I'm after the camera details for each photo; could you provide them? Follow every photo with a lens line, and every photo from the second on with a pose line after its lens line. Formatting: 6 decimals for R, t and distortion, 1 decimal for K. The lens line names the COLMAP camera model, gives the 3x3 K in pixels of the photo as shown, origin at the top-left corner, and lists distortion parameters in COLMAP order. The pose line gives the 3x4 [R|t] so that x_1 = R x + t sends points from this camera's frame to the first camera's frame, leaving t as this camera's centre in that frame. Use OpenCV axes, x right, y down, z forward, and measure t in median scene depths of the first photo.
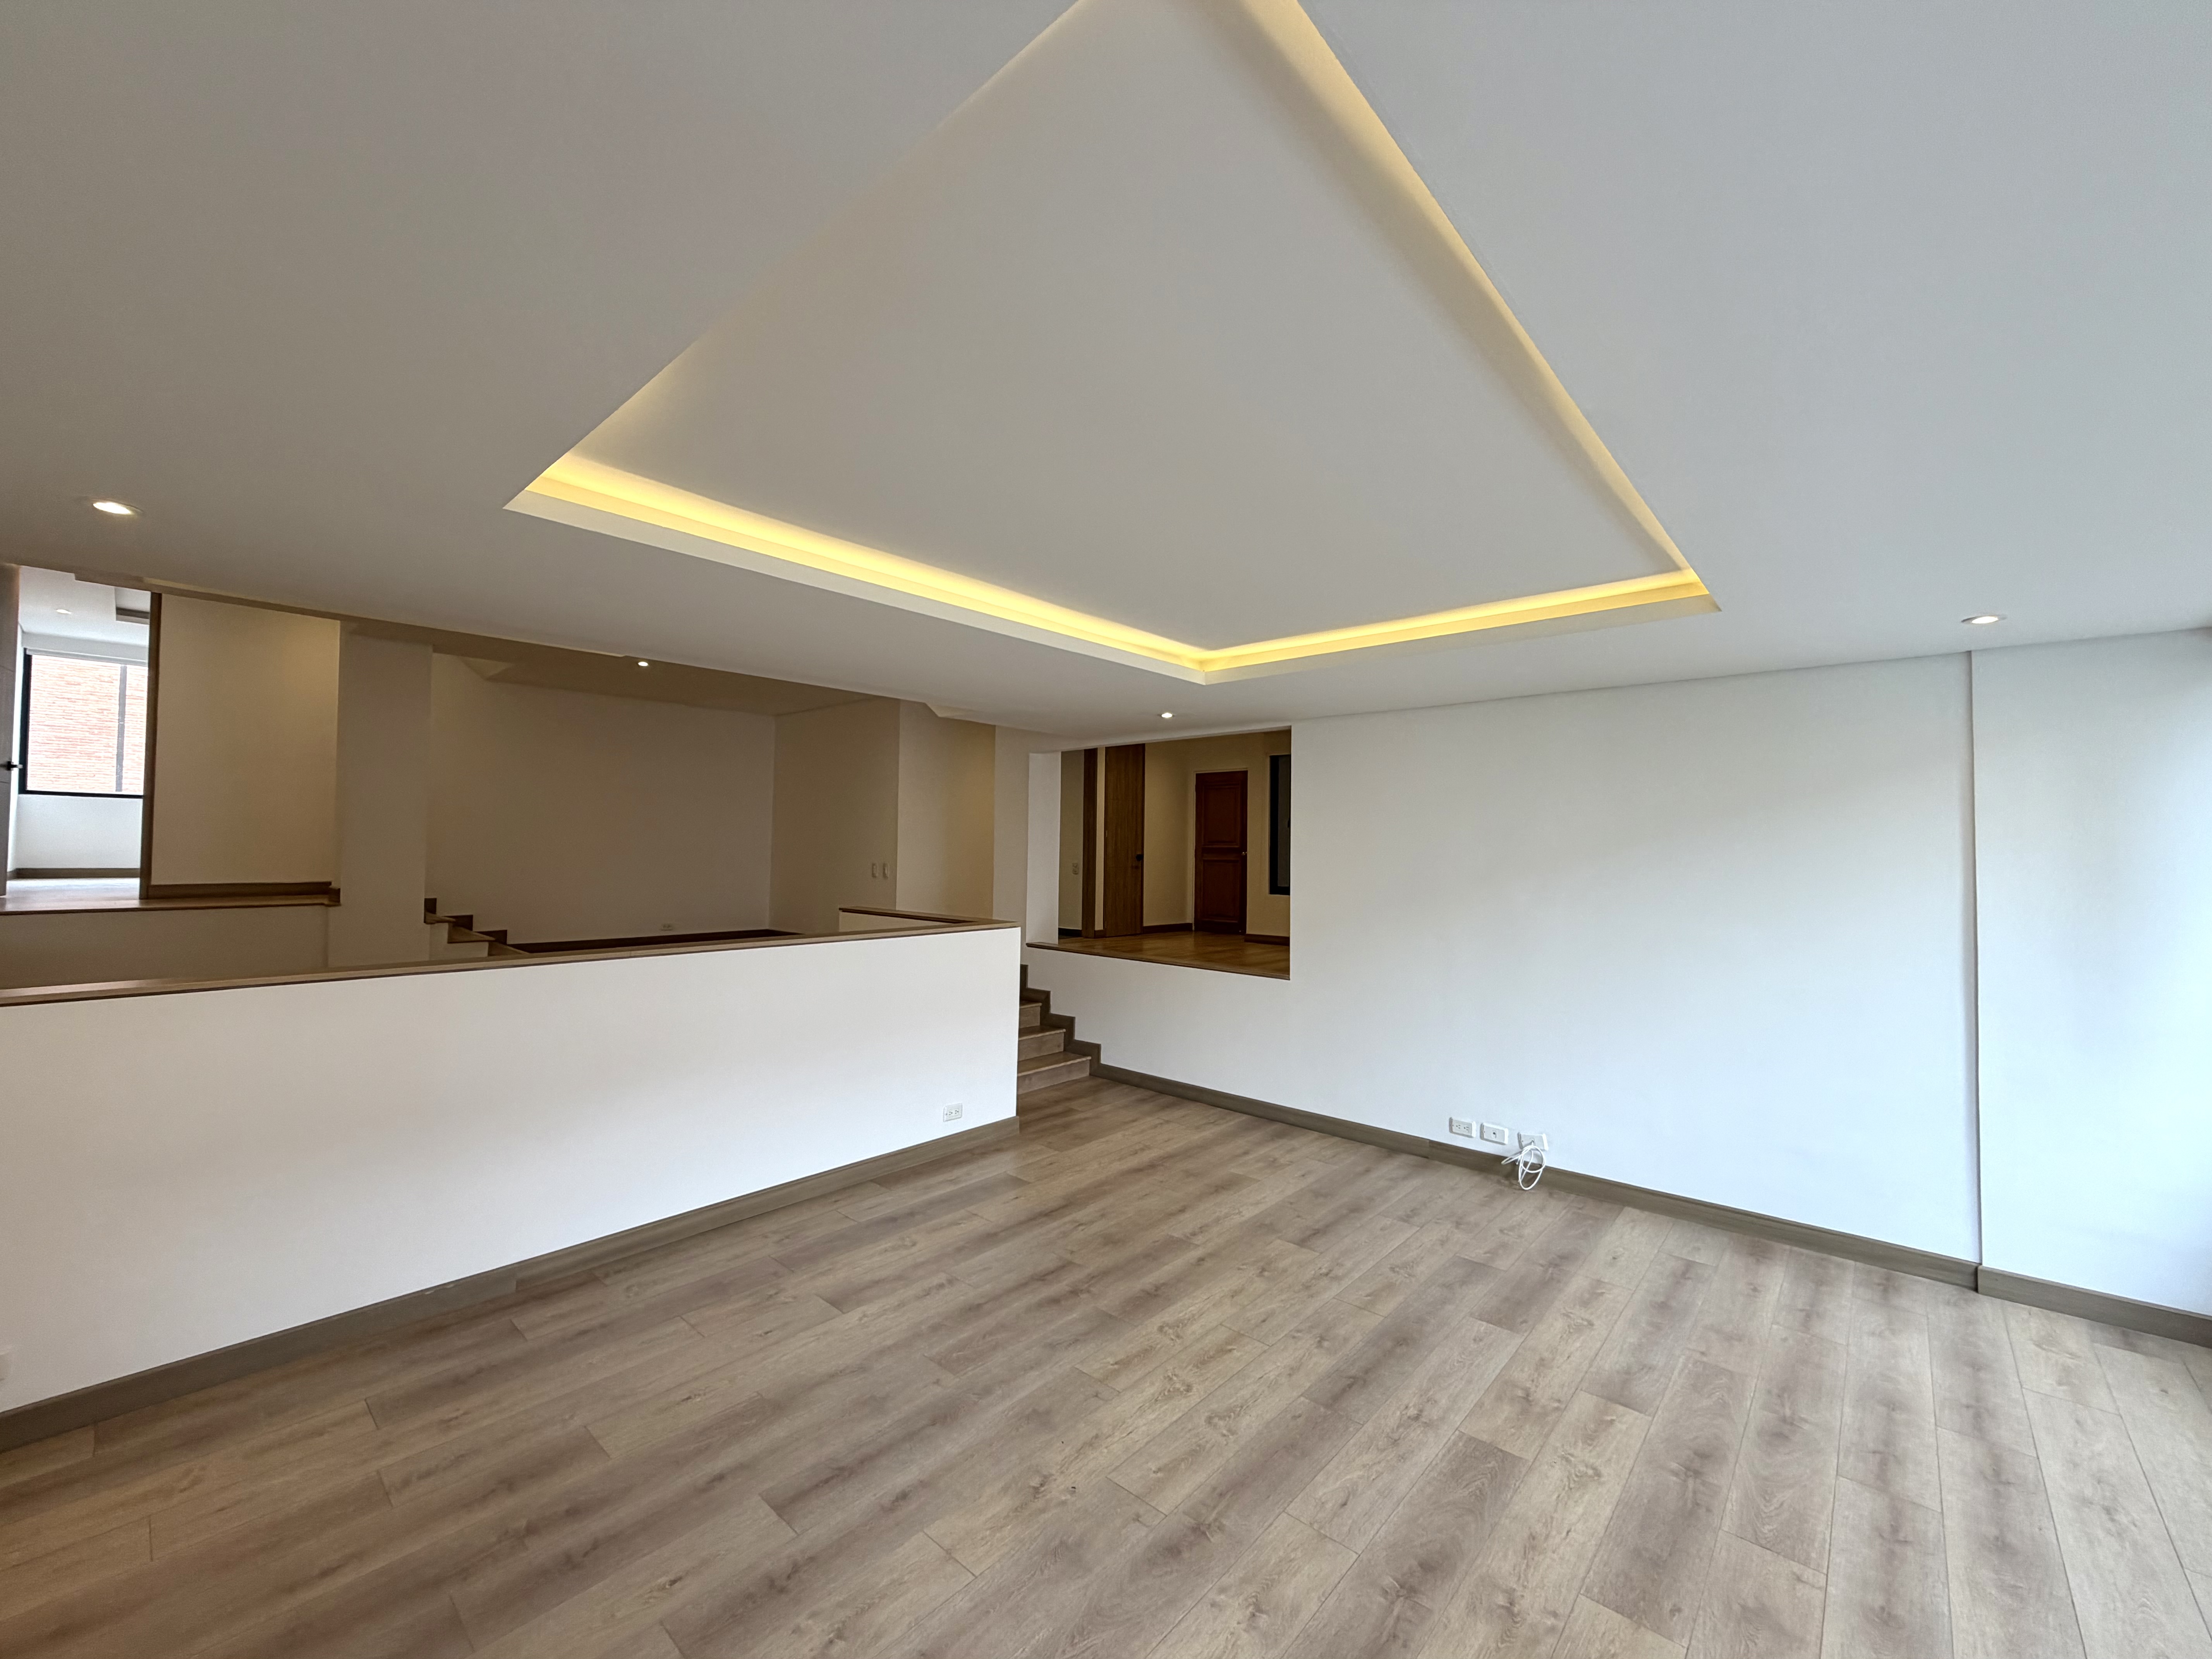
lens RADIAL K [[878.0, 0, 1106.1], [0, 878.0, 821.3], [0, 0, 1]] dist [0.000995, -0.000278]
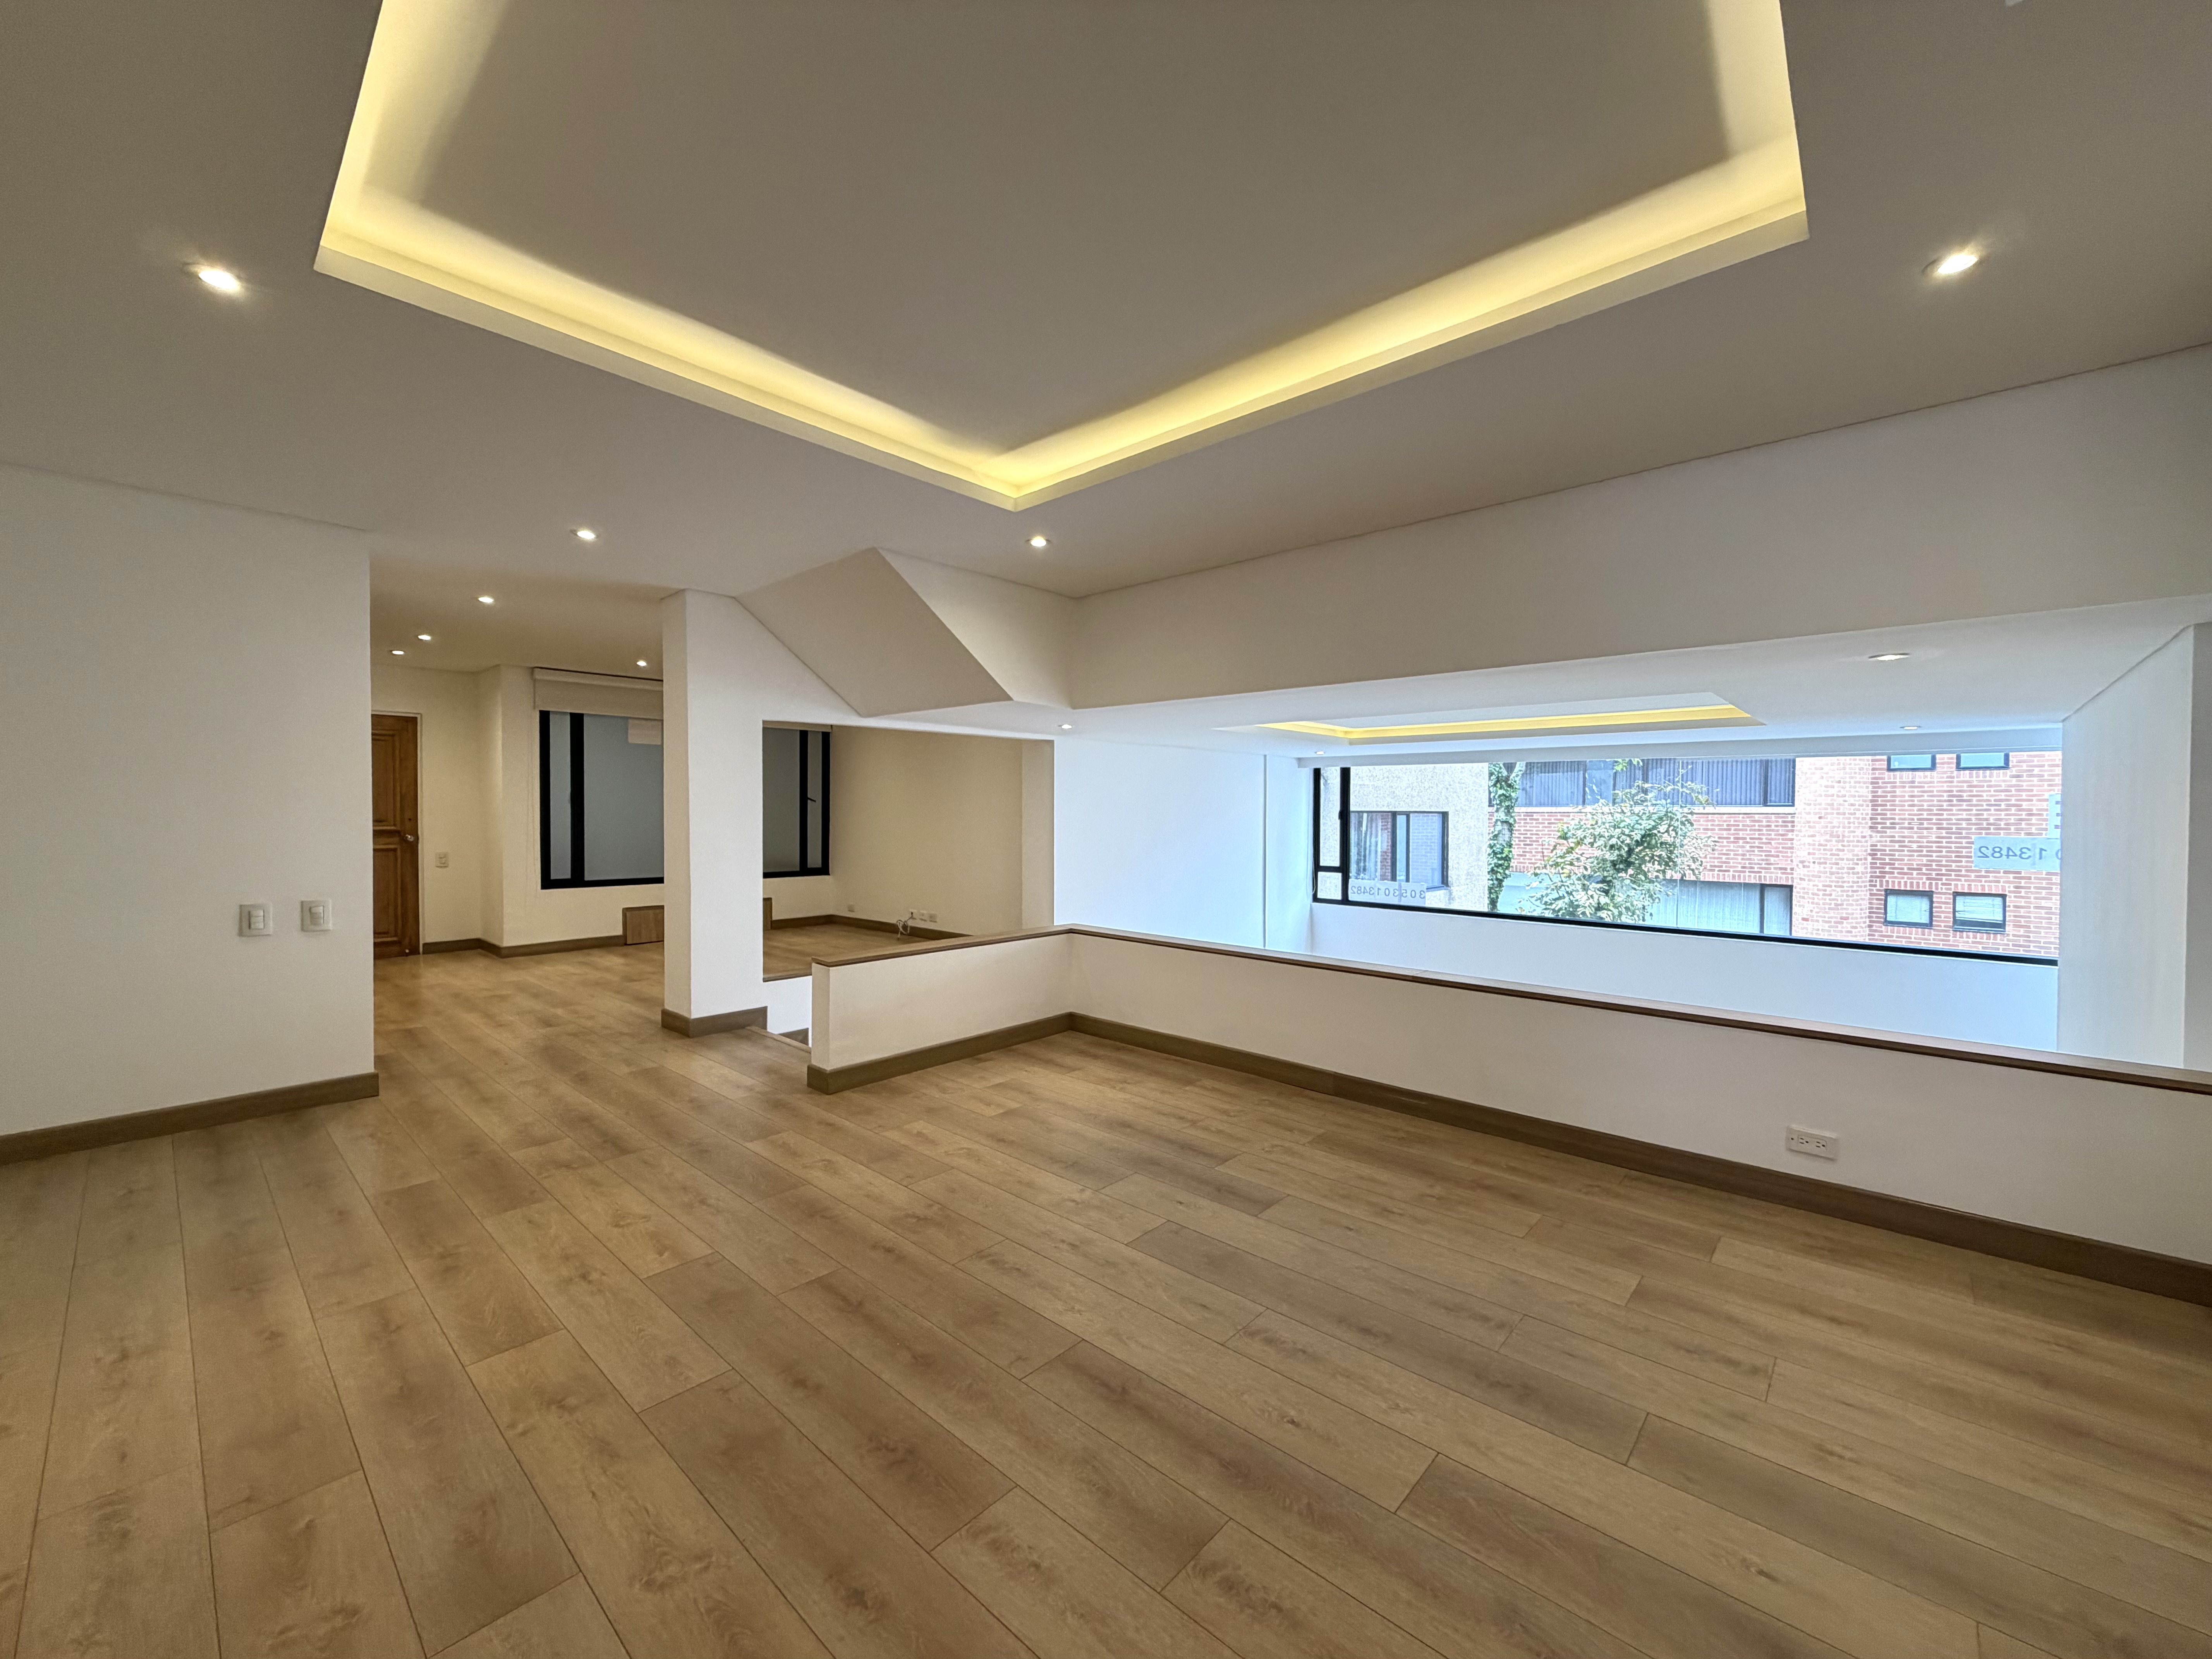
lens RADIAL K [[878.0, 0, 1090.3], [0, 878.0, 819.7], [0, 0, 1]] dist [0.000995, -0.000278]
pose [[0.016468, -0.024568, 0.999563, -1.570288], [-0.037694, 0.998972, 0.025174, -0.044808], [-0.999154, -0.038092, 0.015525, 1.383942]]
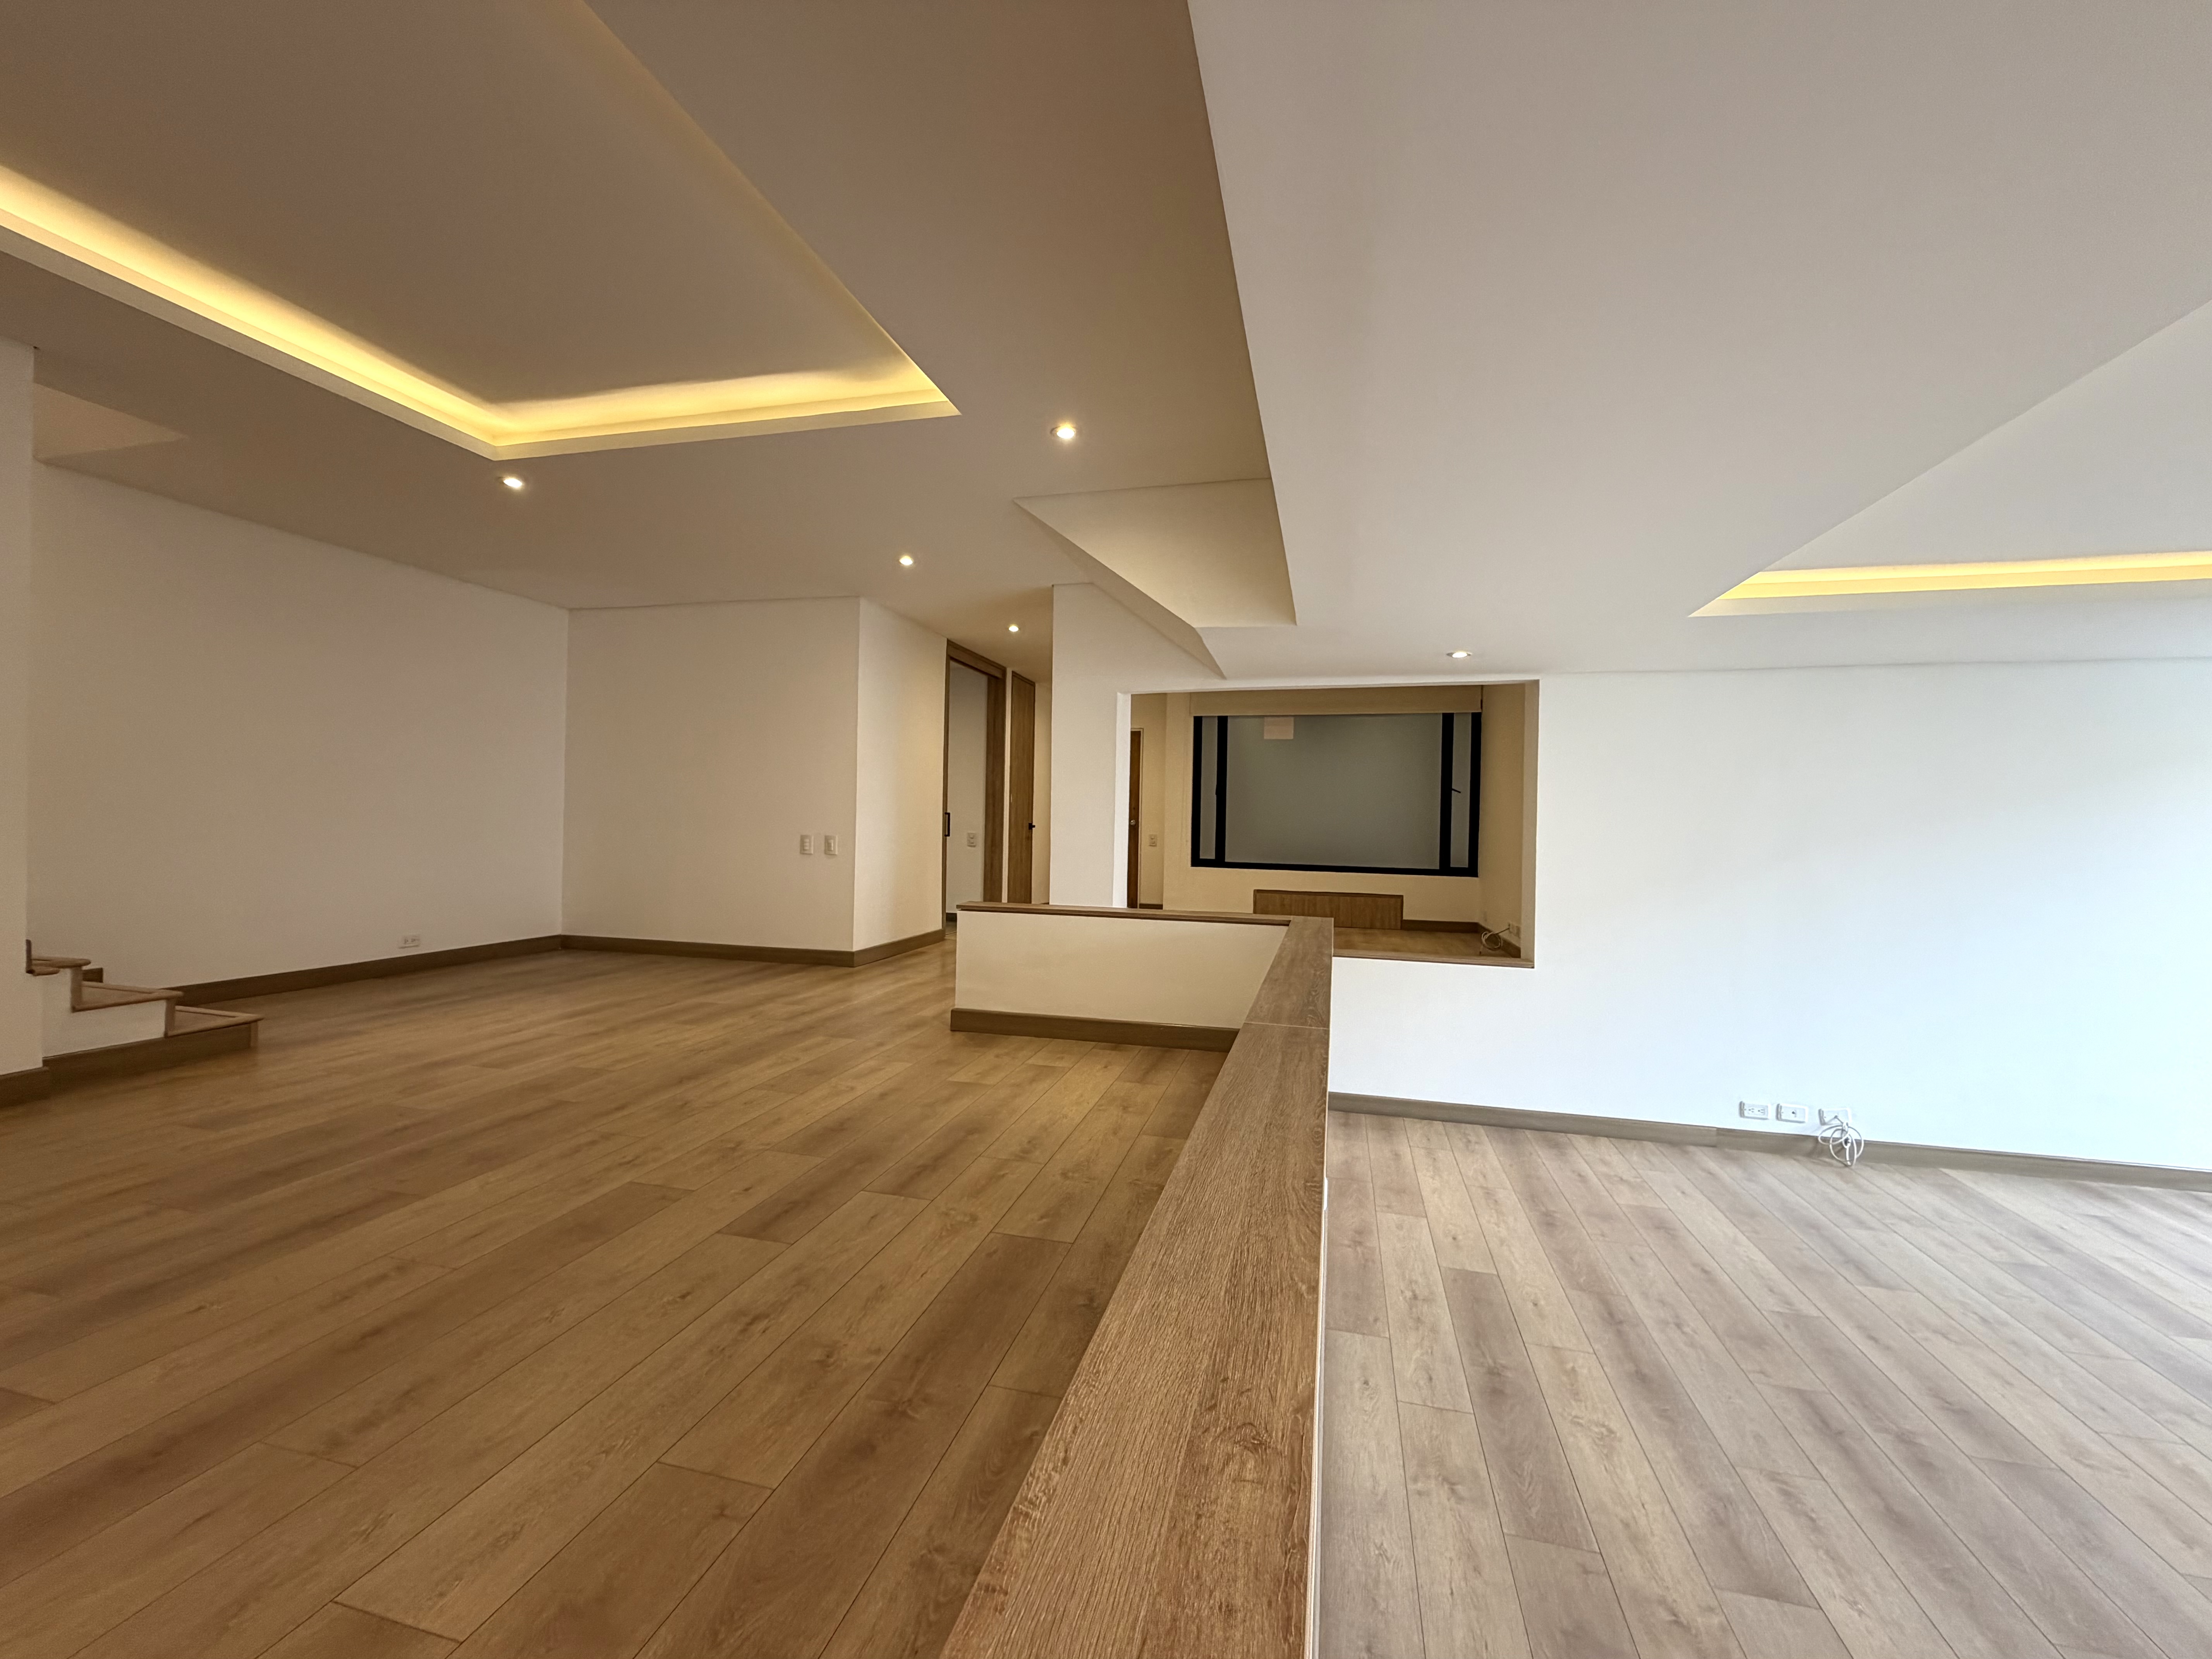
lens RADIAL K [[878.0, 0, 1117.8], [0, 878.0, 826.6], [0, 0, 1]] dist [0.000995, -0.000278]
pose [[0.888653, 0.002219, 0.458575, -0.830074], [-0.022165, 0.999027, 0.038120, 0.019725], [-0.458045, -0.044040, 0.887838, 0.601071]]
